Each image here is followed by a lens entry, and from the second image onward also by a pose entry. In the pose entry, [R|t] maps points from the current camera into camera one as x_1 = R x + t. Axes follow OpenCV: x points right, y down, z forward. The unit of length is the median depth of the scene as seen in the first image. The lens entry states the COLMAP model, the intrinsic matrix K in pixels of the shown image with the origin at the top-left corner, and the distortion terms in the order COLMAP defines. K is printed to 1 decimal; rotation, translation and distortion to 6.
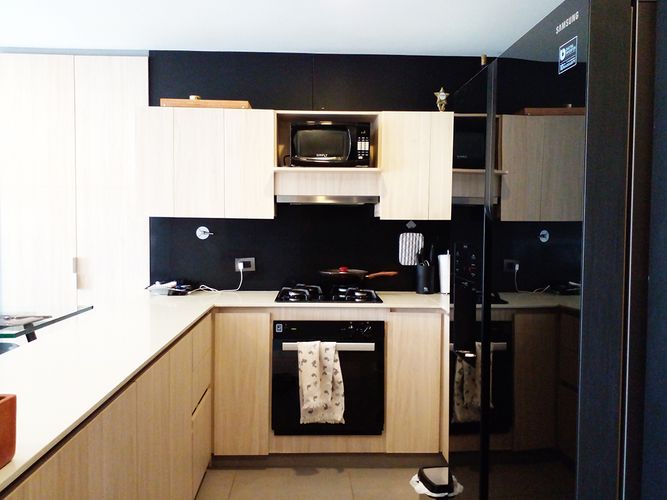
lens RADIAL K [[524.6, 0, 333.5], [0, 524.6, 250.0], [0, 0, 1]] dist [0.123289, -0.214883]
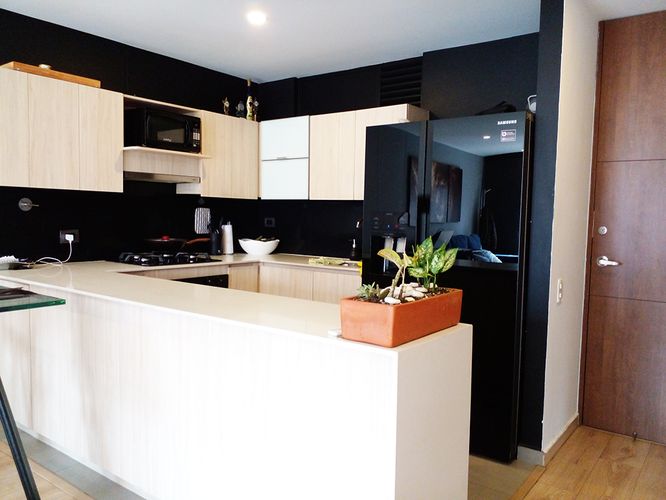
lens RADIAL K [[530.6, 0, 334.6], [0, 530.6, 253.9], [0, 0, 1]] dist [0.074918, -0.105826]
pose [[0.630623, -0.049961, 0.774480, -0.705110], [0.010329, 0.998378, 0.055994, 0.010162], [-0.776021, -0.027312, 0.630116, -0.053429]]
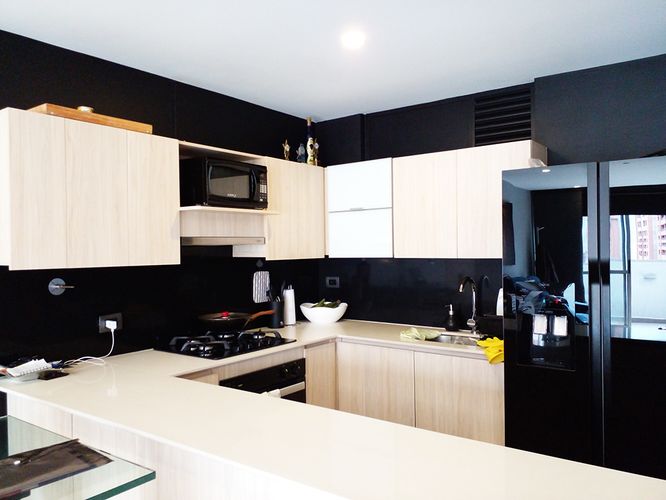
lens RADIAL K [[523.8, 0, 333.0], [0, 523.8, 250.0], [0, 0, 1]] dist [0.123289, -0.214883]
pose [[0.624136, -0.018882, 0.781087, -0.630639], [0.045267, 0.998903, -0.012023, -0.061089], [-0.780003, 0.042862, 0.624306, 0.259629]]
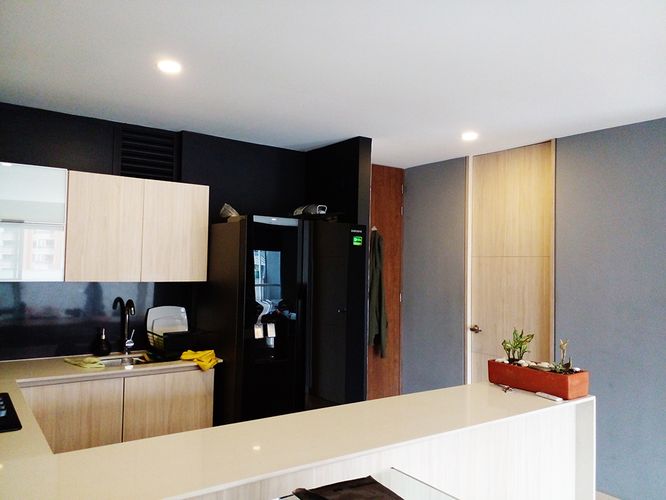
lens RADIAL K [[530.6, 0, 334.6], [0, 530.6, 253.9], [0, 0, 1]] dist [0.074918, -0.105826]
pose [[-0.555565, 0.004553, 0.831461, -0.793881], [0.005734, 0.999982, -0.001644, -0.098385], [-0.831453, 0.003854, -0.555581, 0.967155]]
